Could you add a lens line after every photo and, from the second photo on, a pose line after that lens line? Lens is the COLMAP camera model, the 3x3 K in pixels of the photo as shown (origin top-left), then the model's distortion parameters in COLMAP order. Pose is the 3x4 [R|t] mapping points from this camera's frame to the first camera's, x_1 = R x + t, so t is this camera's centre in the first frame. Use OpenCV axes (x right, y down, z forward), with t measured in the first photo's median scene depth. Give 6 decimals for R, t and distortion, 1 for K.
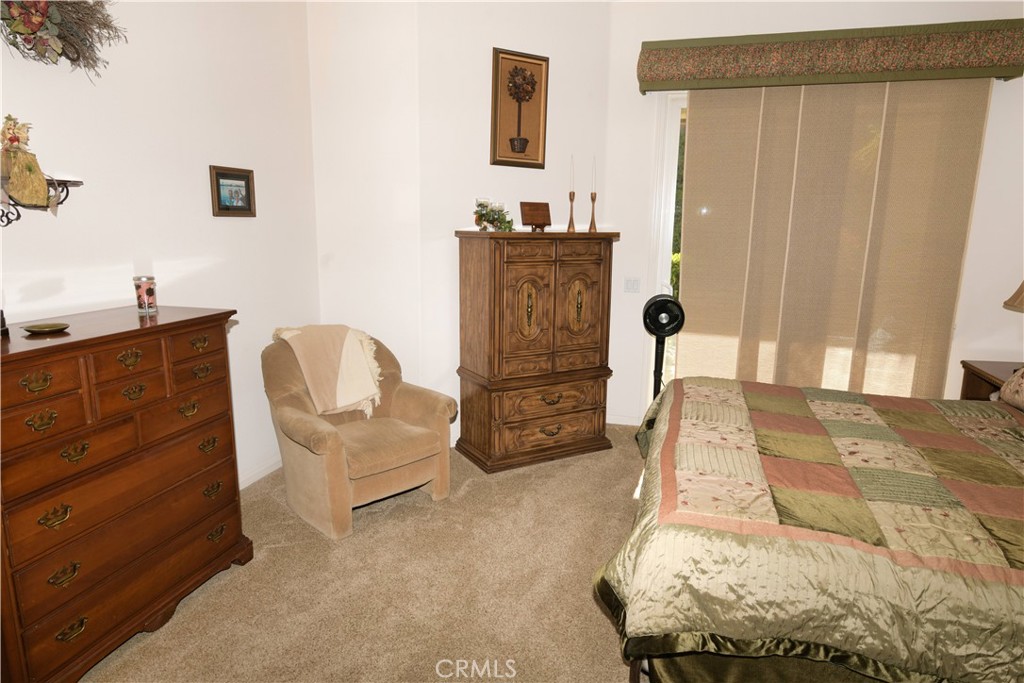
lens RADIAL K [[605.2, 0, 512.0], [0, 605.2, 341.5], [0, 0, 1]] dist [0.005002, 0.000715]
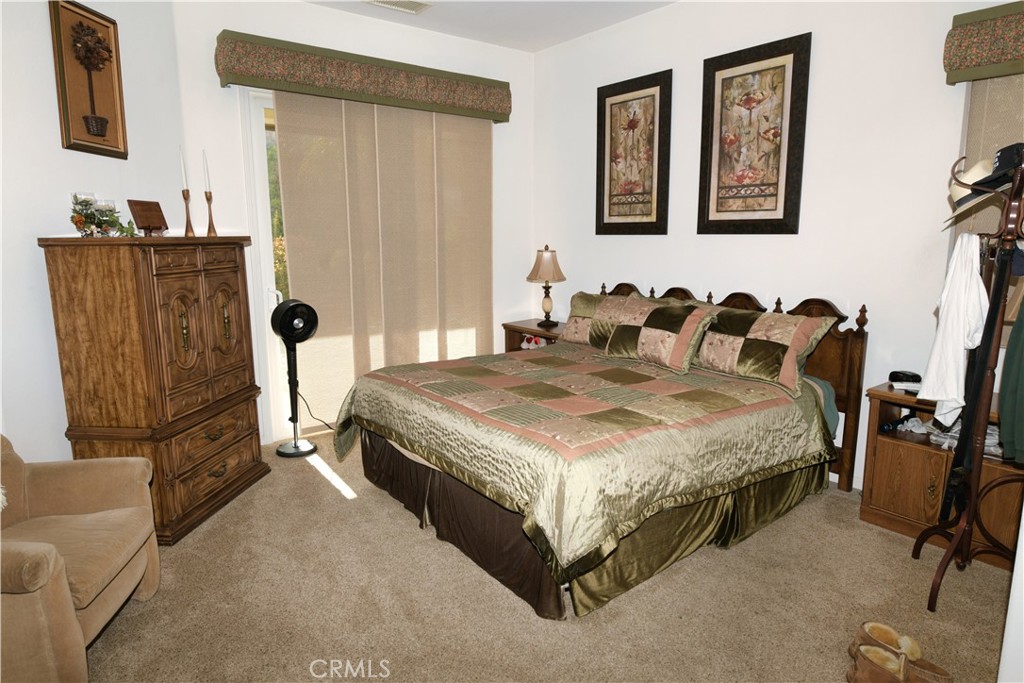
lens RADIAL K [[614.5, 0, 512.0], [0, 614.5, 341.5], [0, 0, 1]] dist [0.001497, -0.000083]
pose [[0.589259, -0.155925, 0.792756, -0.349368], [0.168538, 0.983337, 0.068135, -0.019991], [-0.790170, 0.093460, 0.605719, 0.139067]]
